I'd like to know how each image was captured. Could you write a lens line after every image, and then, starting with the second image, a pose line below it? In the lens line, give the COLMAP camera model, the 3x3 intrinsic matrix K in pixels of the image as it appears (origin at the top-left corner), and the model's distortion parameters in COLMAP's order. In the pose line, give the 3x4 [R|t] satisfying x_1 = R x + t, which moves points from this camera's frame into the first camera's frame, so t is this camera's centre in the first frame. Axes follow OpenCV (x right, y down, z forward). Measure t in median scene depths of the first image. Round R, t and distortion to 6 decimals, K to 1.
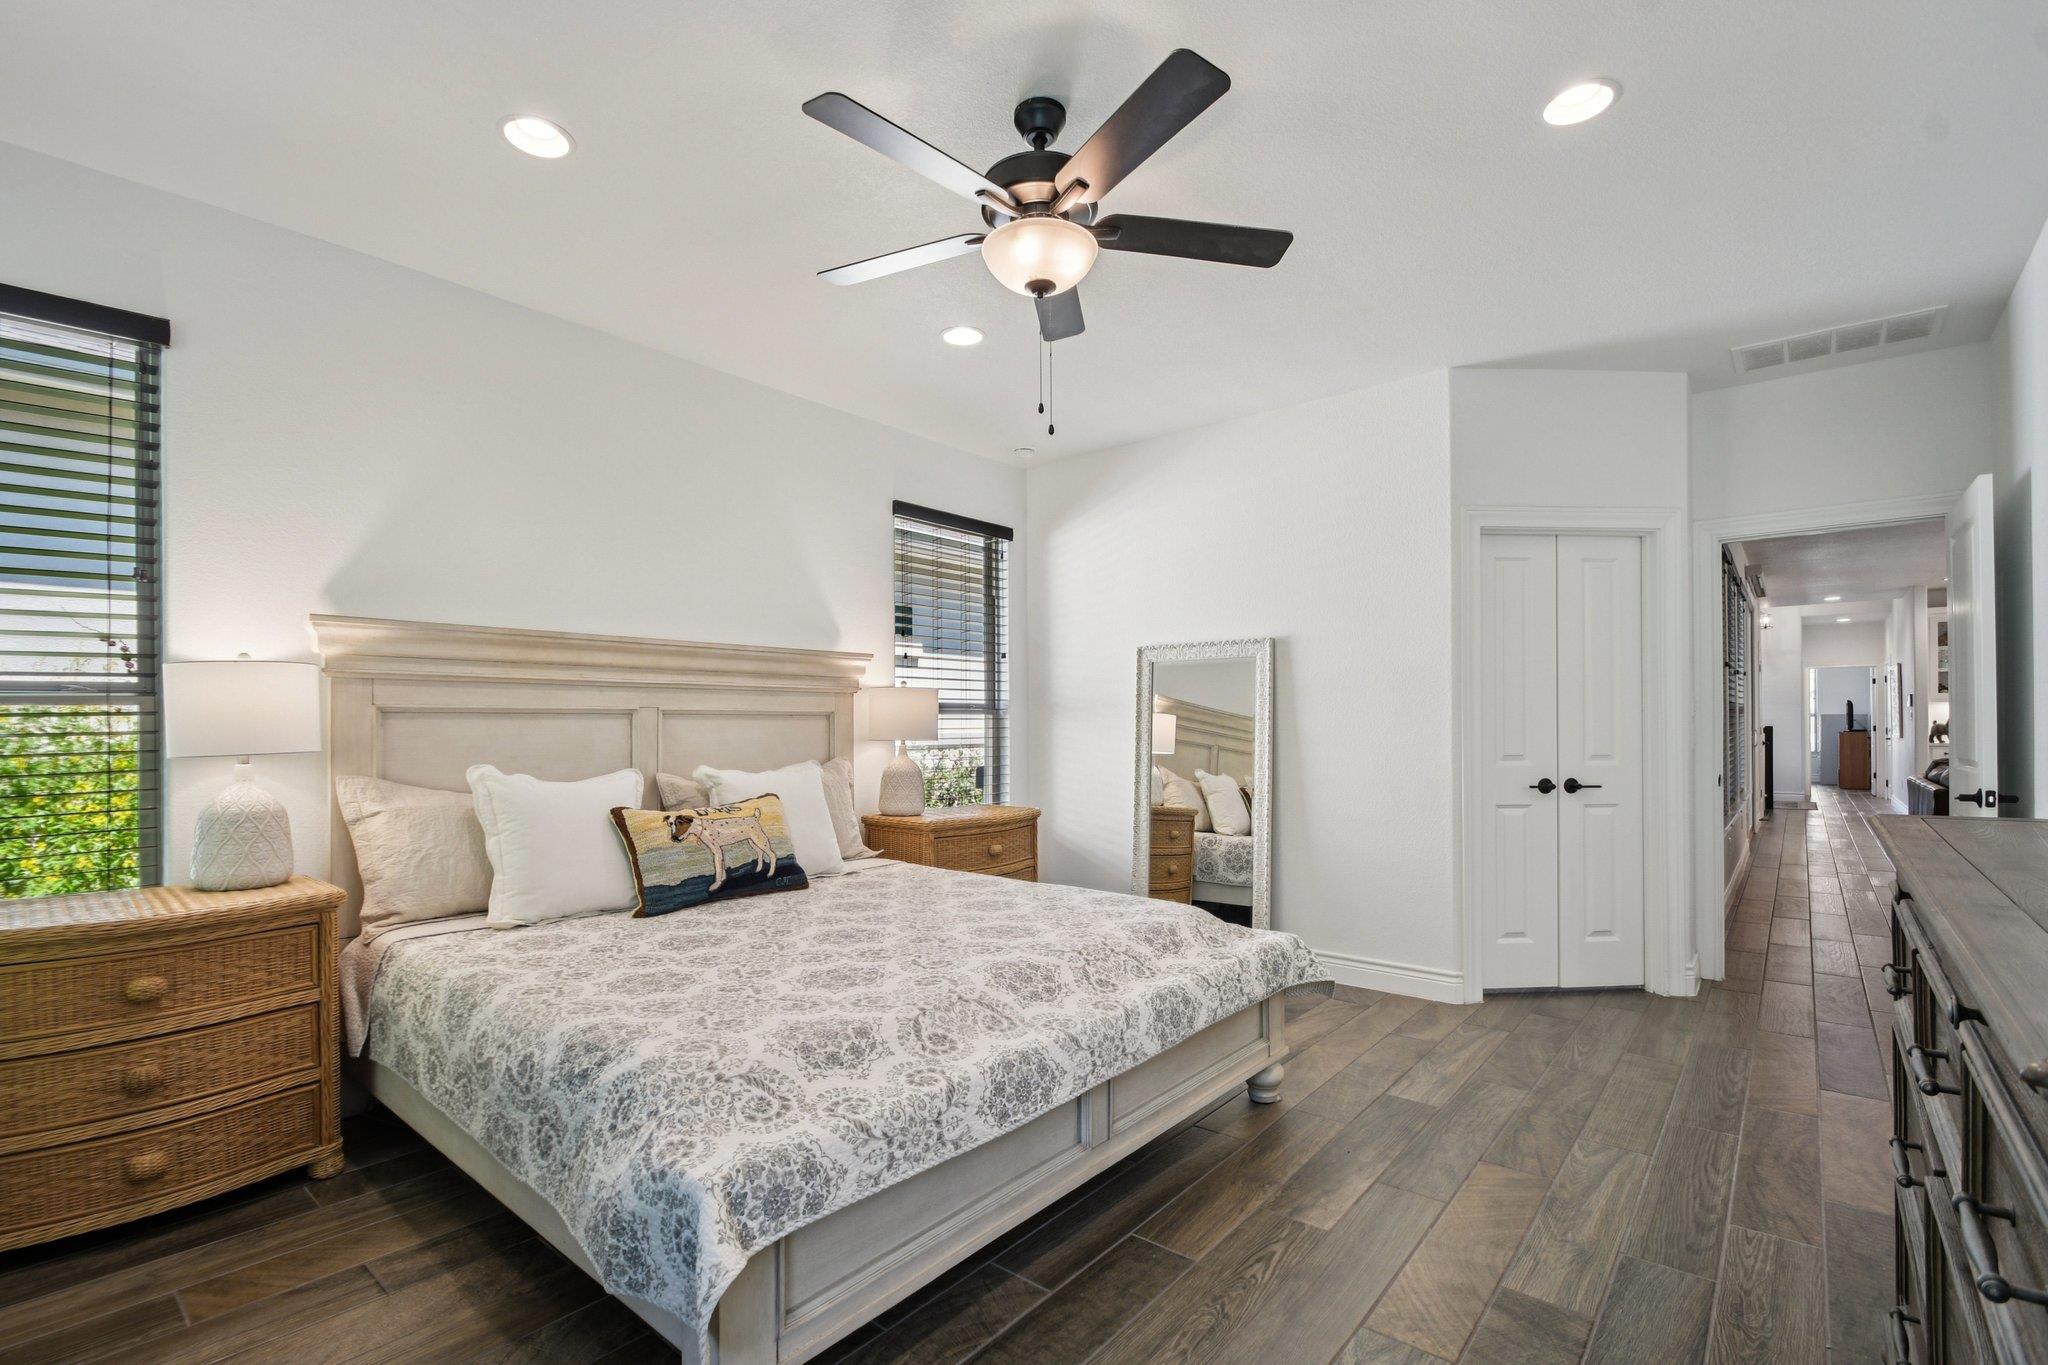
lens RADIAL K [[932.6, 0, 1019.4], [0, 932.6, 713.9], [0, 0, 1]] dist [0.018103, -0.021434]
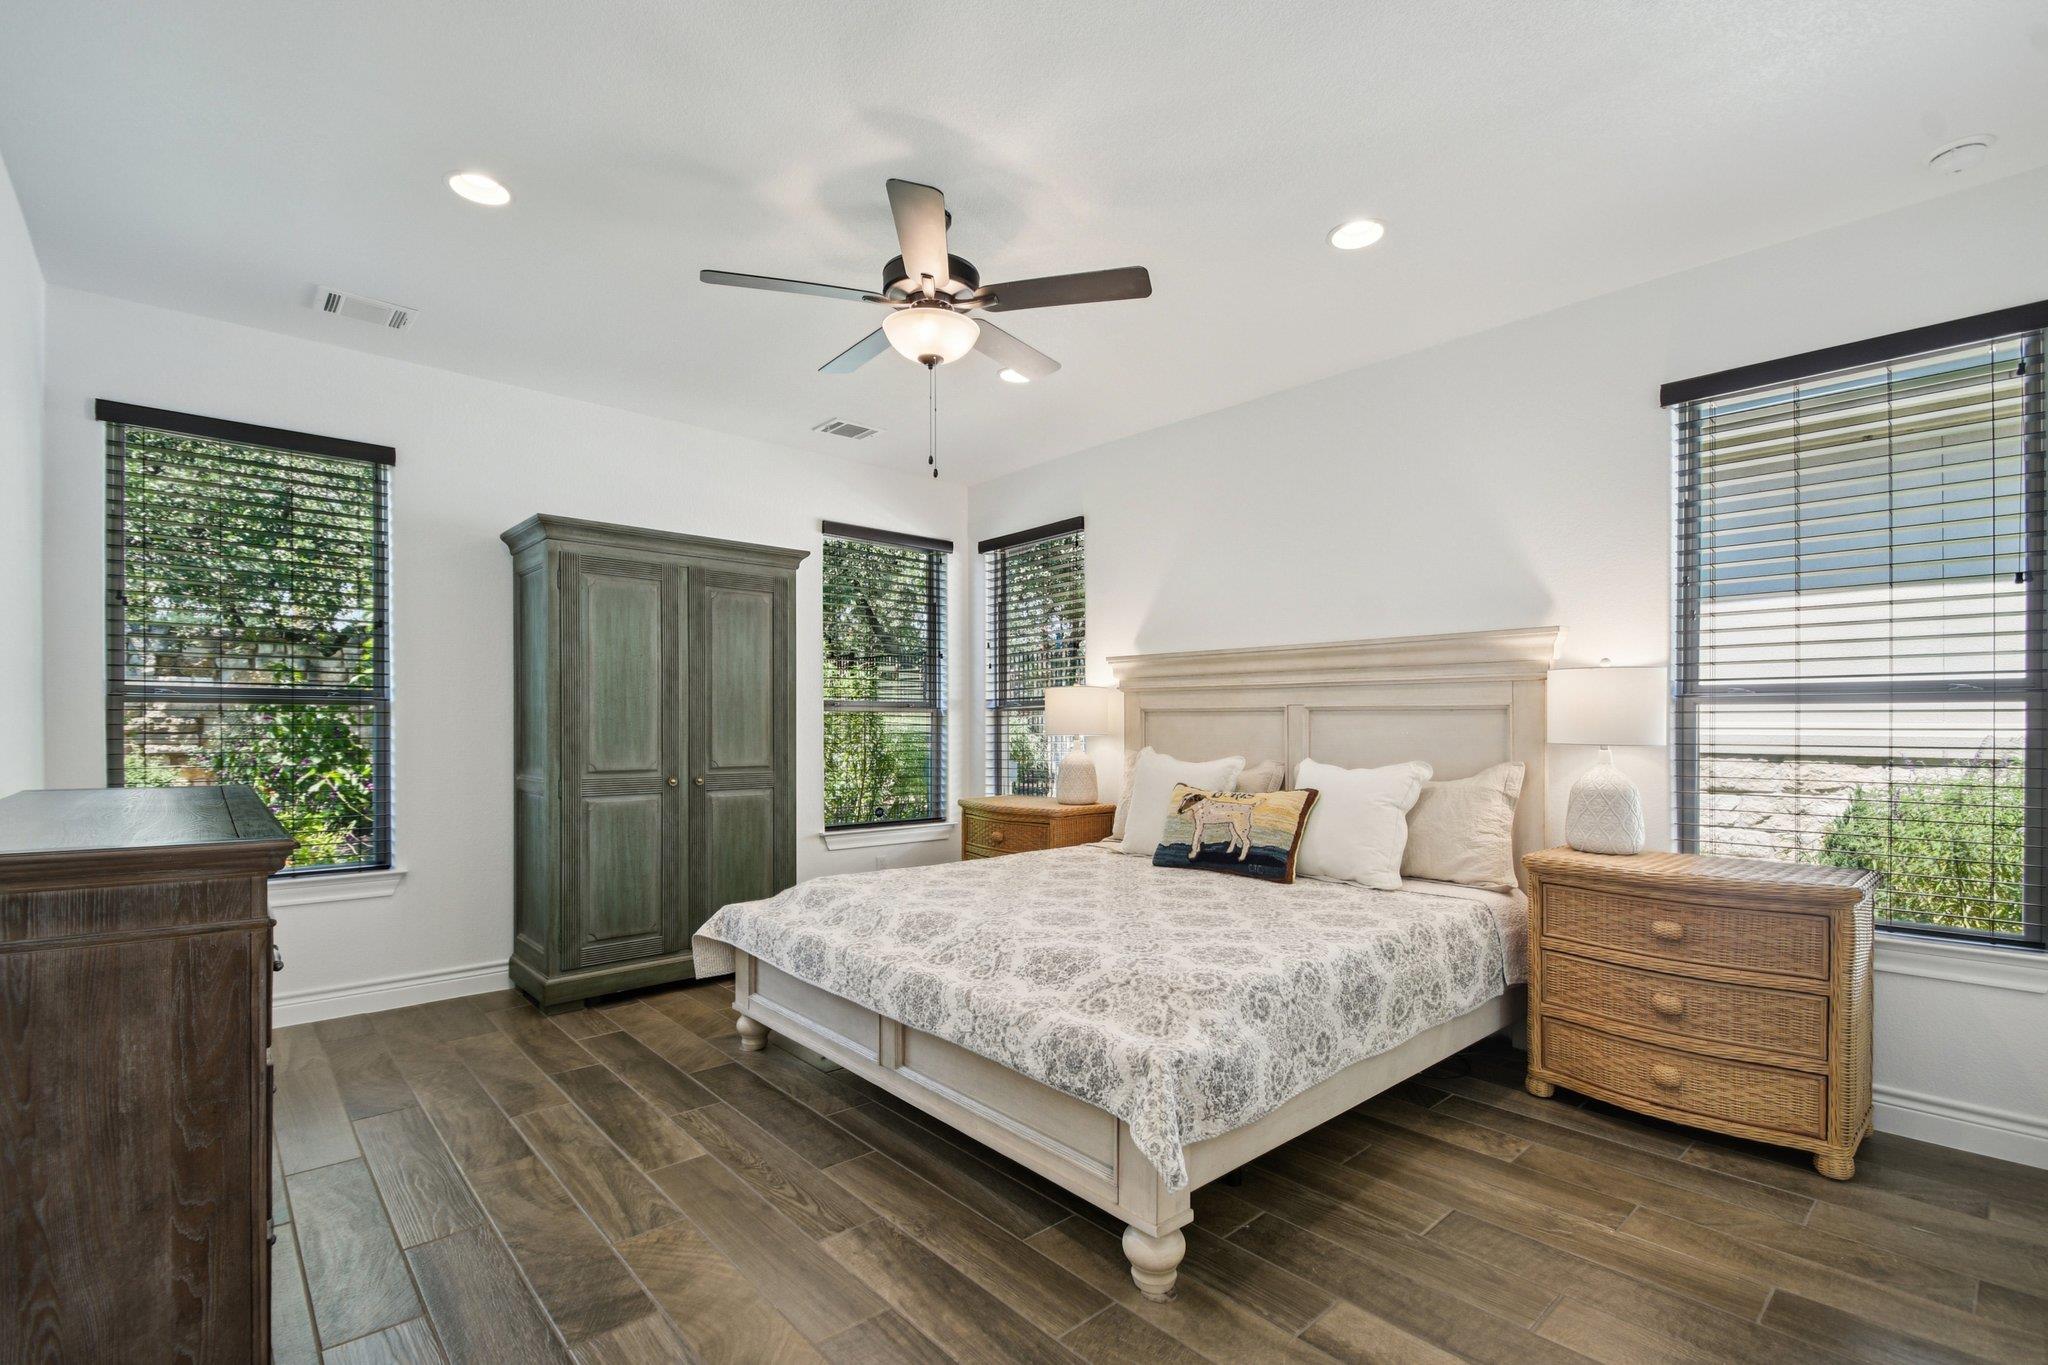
lens RADIAL K [[932.6, 0, 1019.4], [0, 932.6, 713.9], [0, 0, 1]] dist [0.018103, -0.021434]
pose [[-0.139021, -0.006914, -0.990265, 0.888771], [0.008679, 0.999929, -0.008200, 0.011594], [0.990251, -0.009735, -0.138951, 0.949295]]
